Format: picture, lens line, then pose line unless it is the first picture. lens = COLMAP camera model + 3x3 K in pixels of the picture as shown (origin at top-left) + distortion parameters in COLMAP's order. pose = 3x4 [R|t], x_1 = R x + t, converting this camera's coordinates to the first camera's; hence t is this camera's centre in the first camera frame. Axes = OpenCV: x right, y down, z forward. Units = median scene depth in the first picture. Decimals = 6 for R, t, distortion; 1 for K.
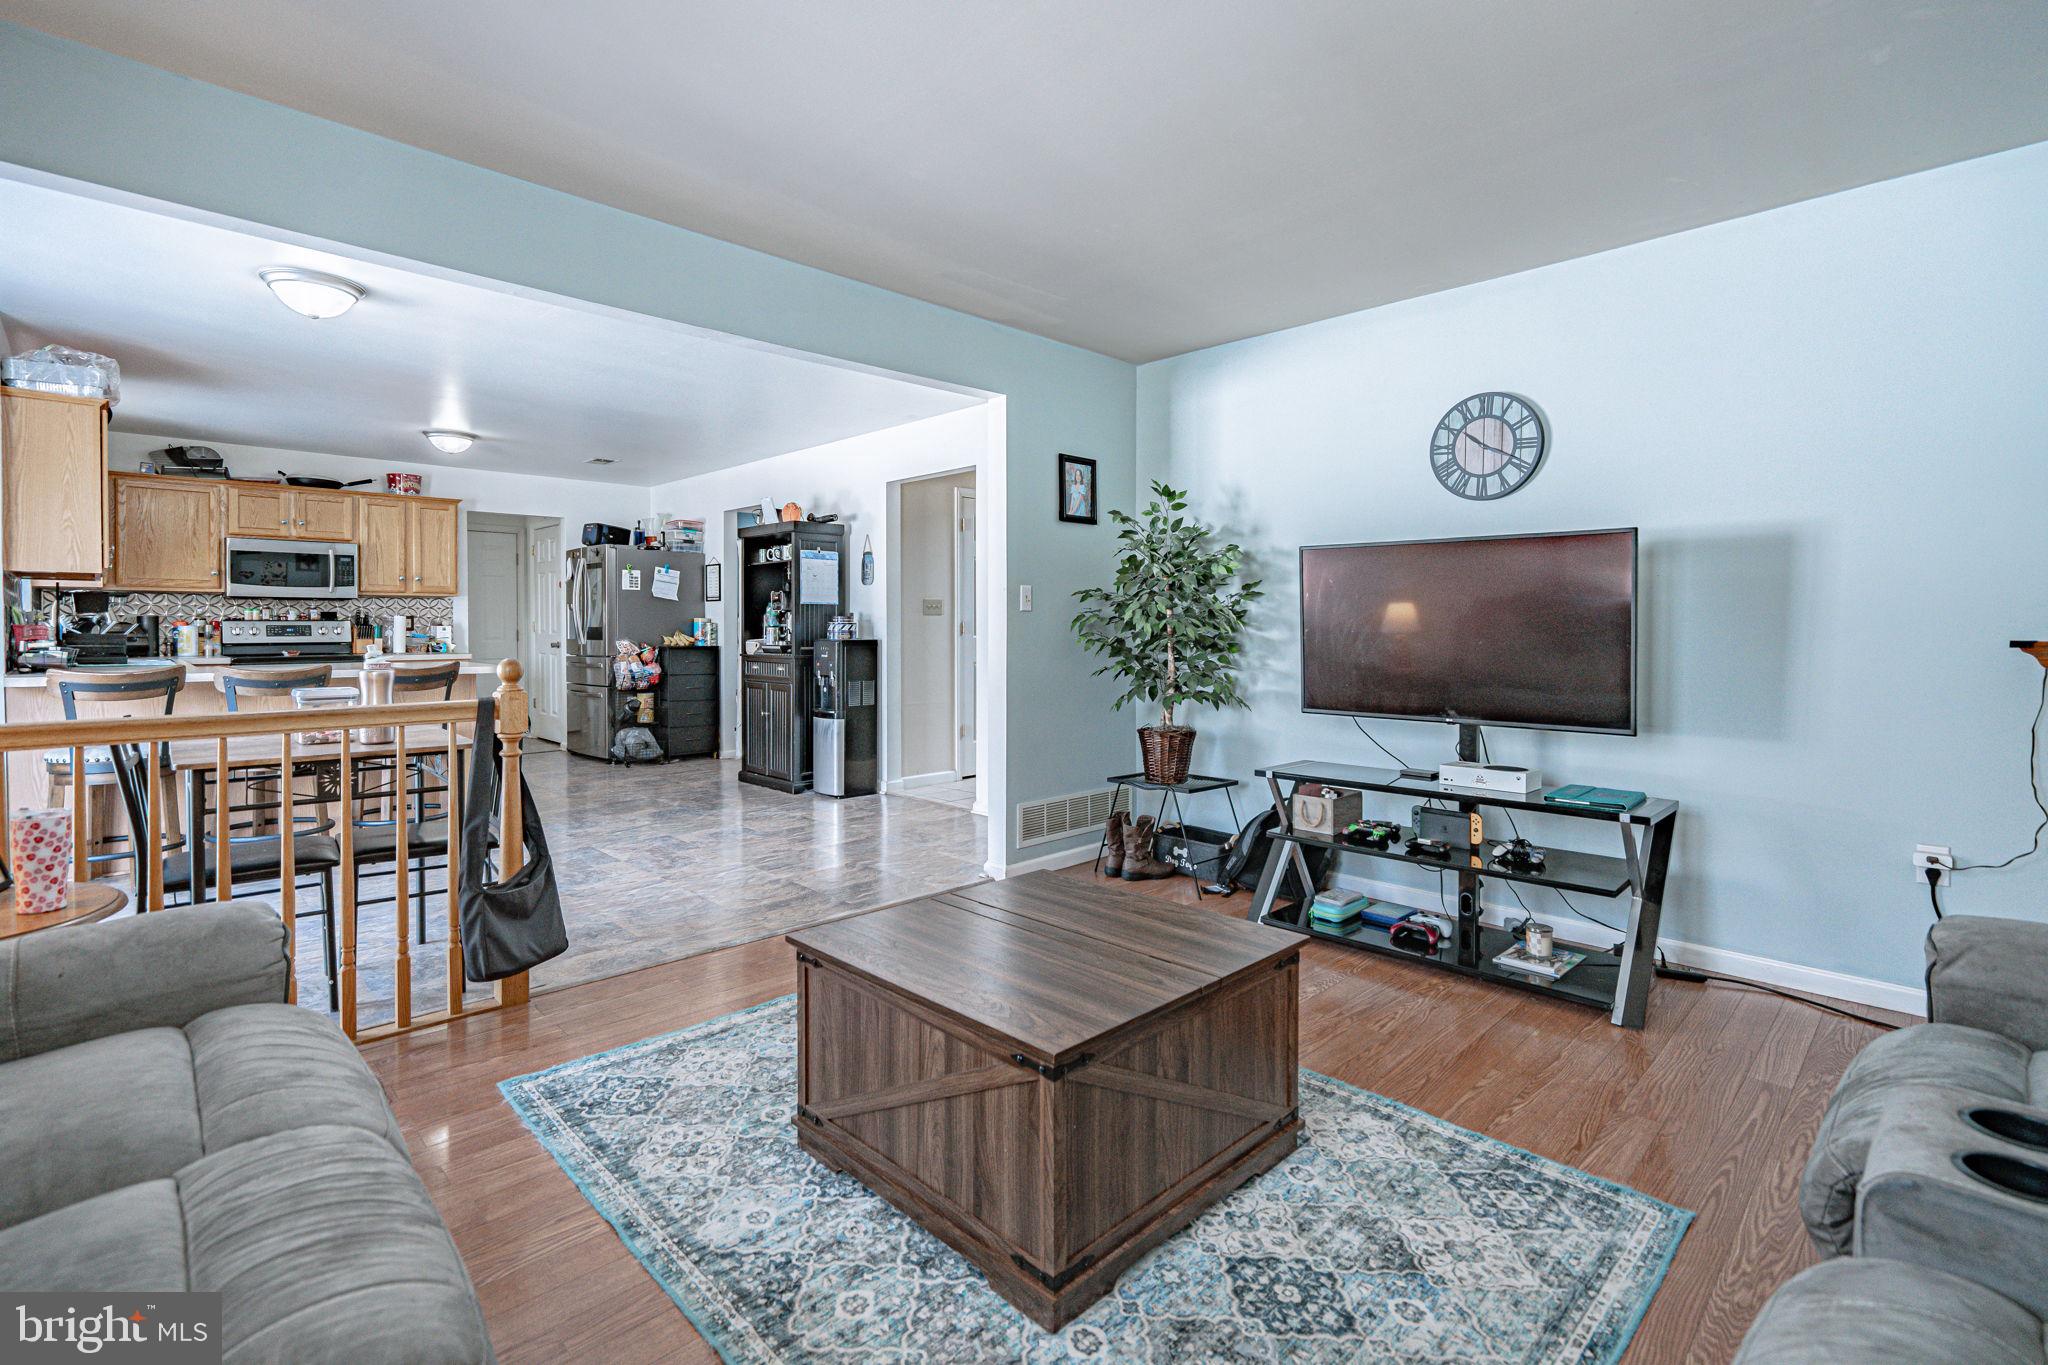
lens RADIAL K [[935.9, 0, 998.4], [0, 935.9, 641.3], [0, 0, 1]] dist [0.003098, -0.000457]
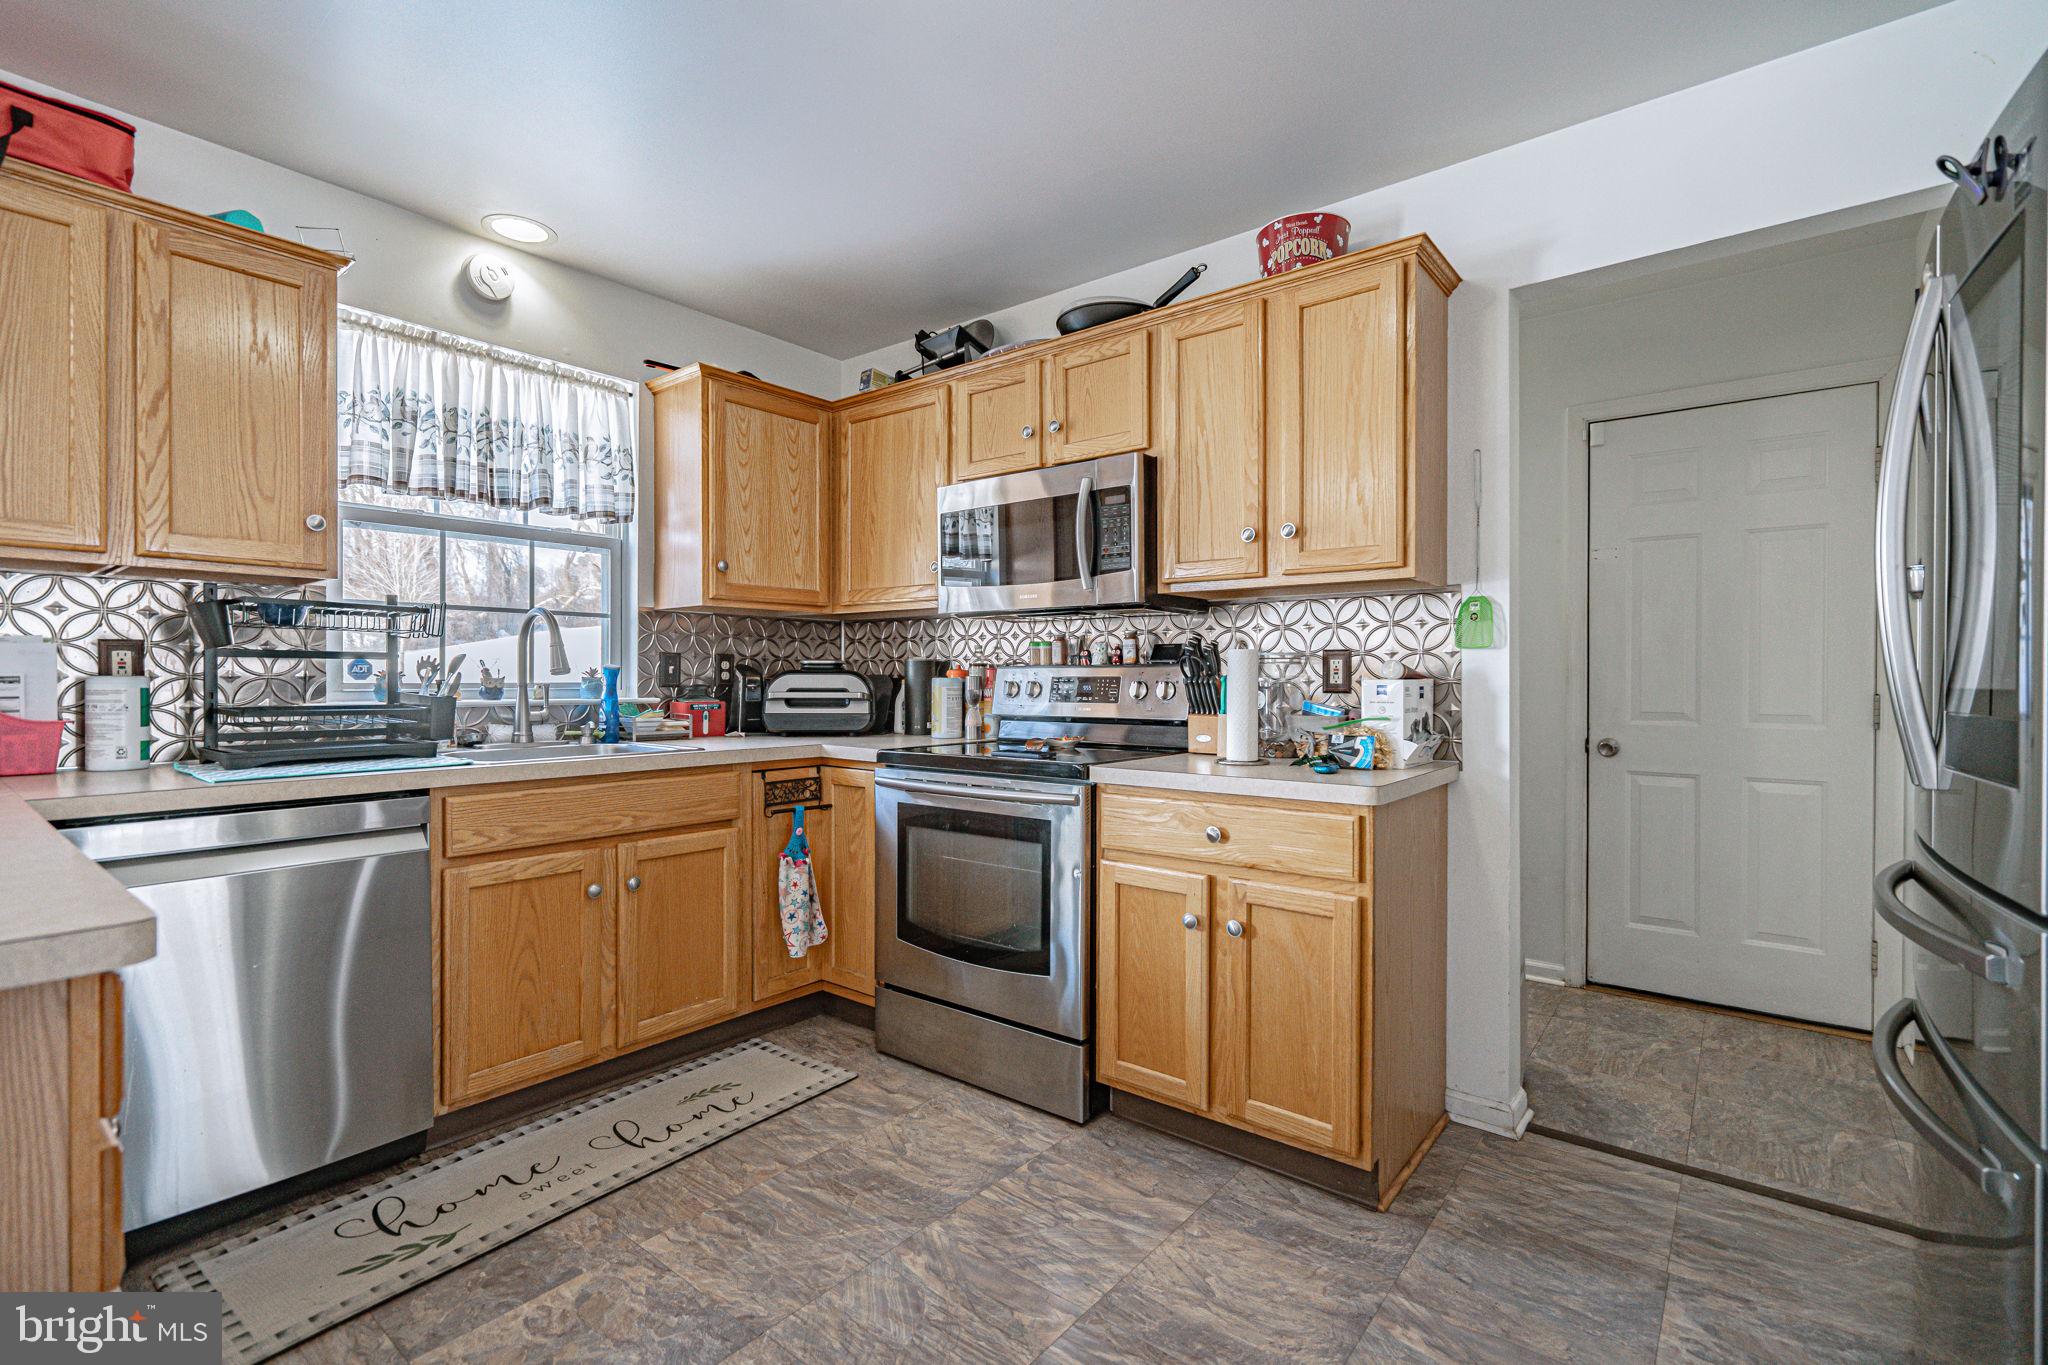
lens RADIAL K [[935.9, 0, 1026.7], [0, 935.9, 682.8], [0, 0, 1]] dist [0.003098, -0.000457]
pose [[0.137074, 0.006751, -0.990538, -0.337485], [-0.017712, 0.999834, 0.004363, -0.015896], [0.990402, 0.016947, 0.137171, 0.928829]]
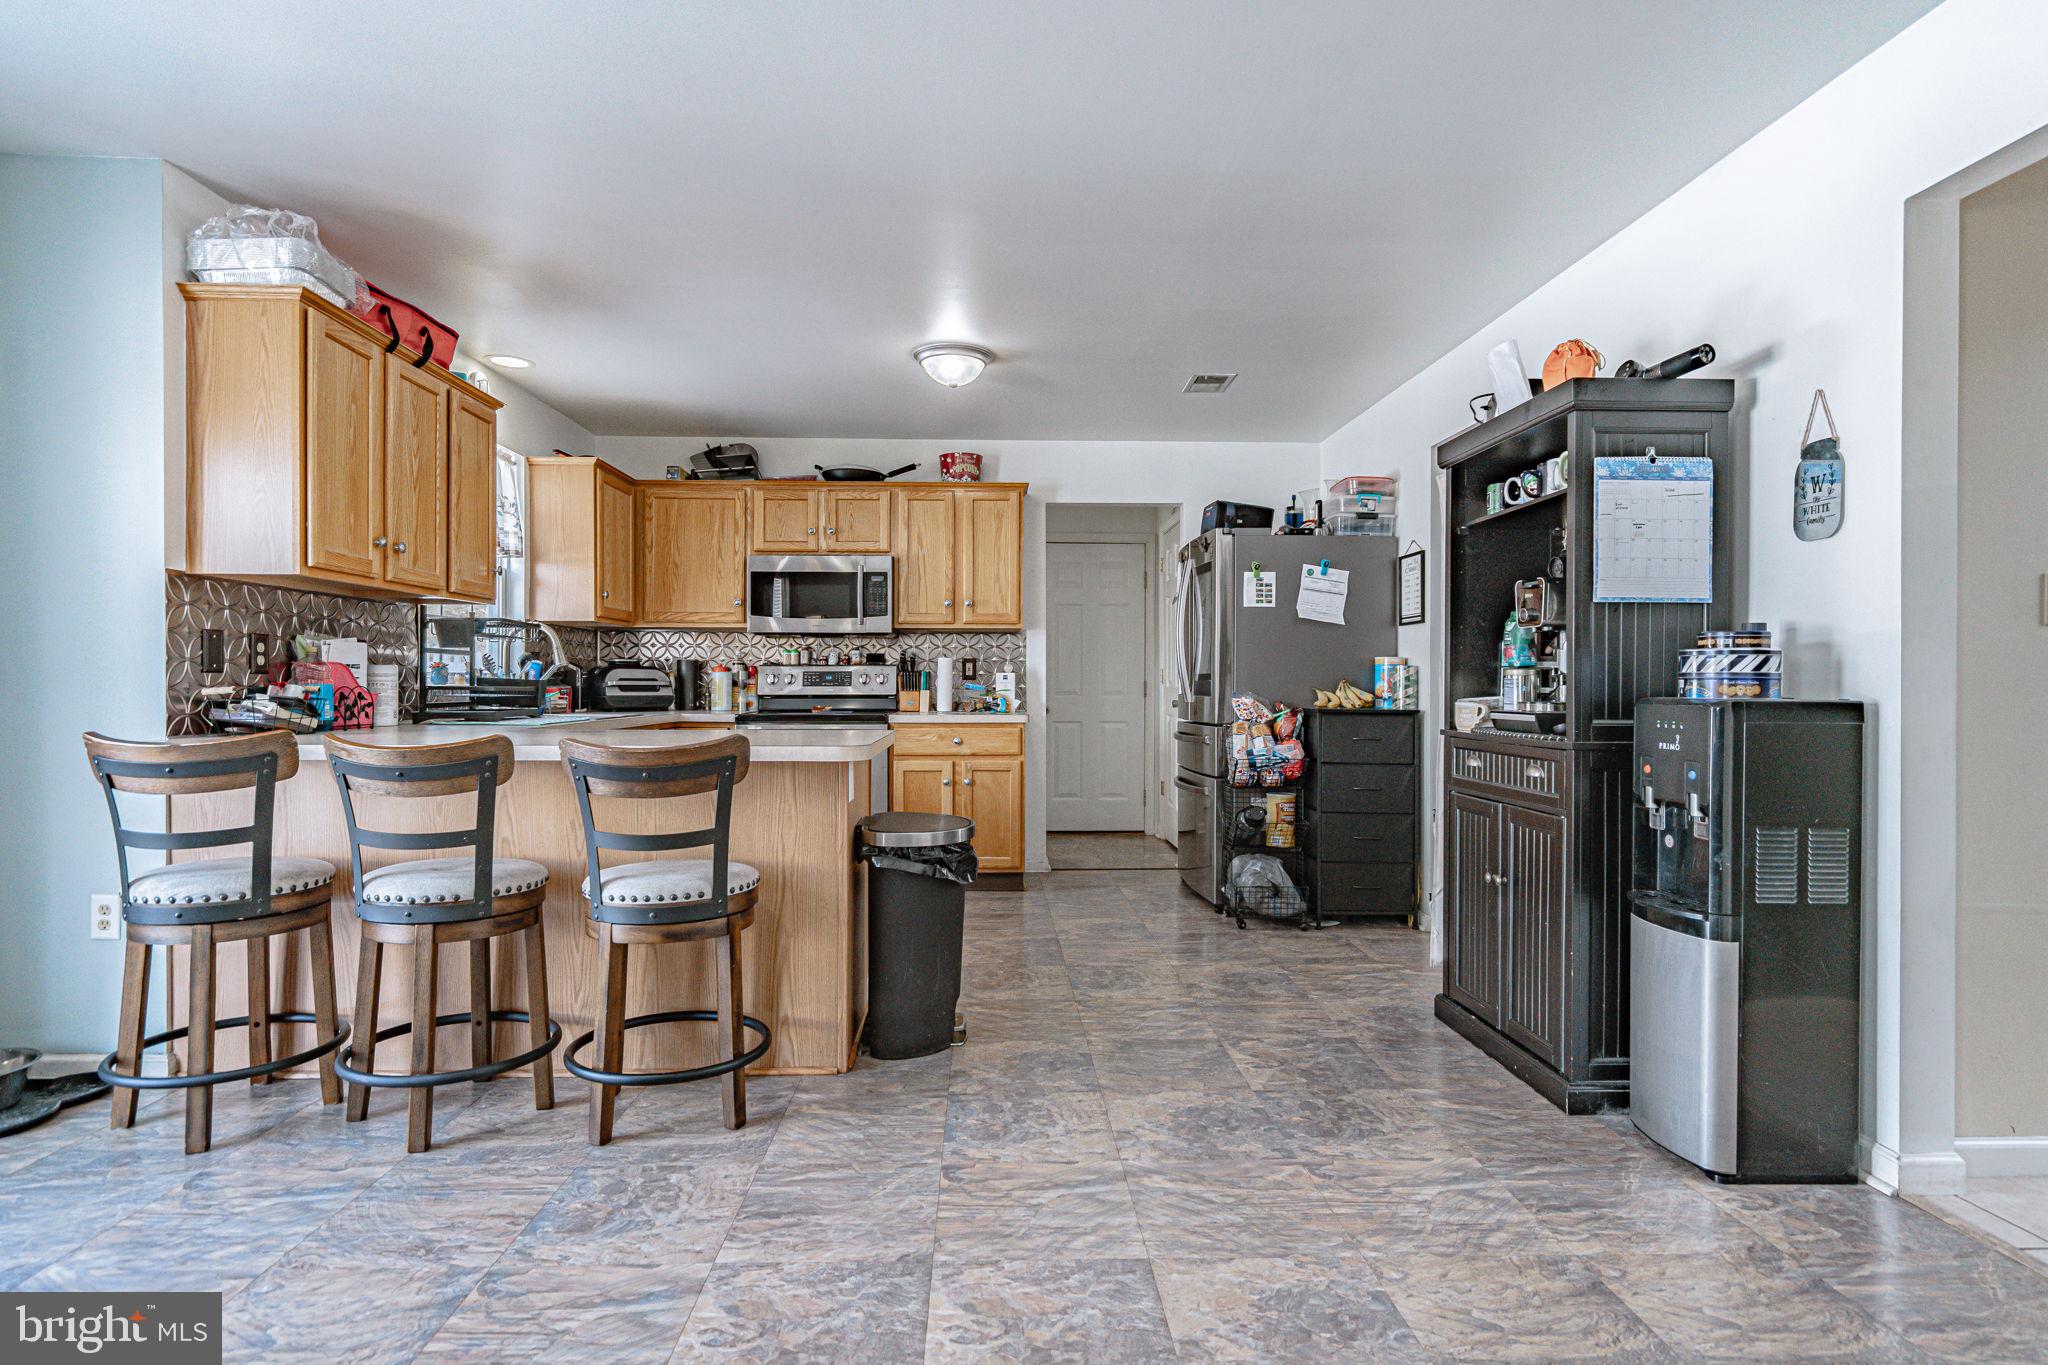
lens RADIAL K [[1002.5, 0, 1032.2], [0, 1002.5, 684.9], [0, 0, 1]] dist [0.003887, 0.000314]
pose [[0.746744, 0.003248, -0.665104, -0.105822], [-0.013244, 0.999862, -0.009987, -0.000518], [0.664980, 0.016267, 0.746684, 0.520683]]
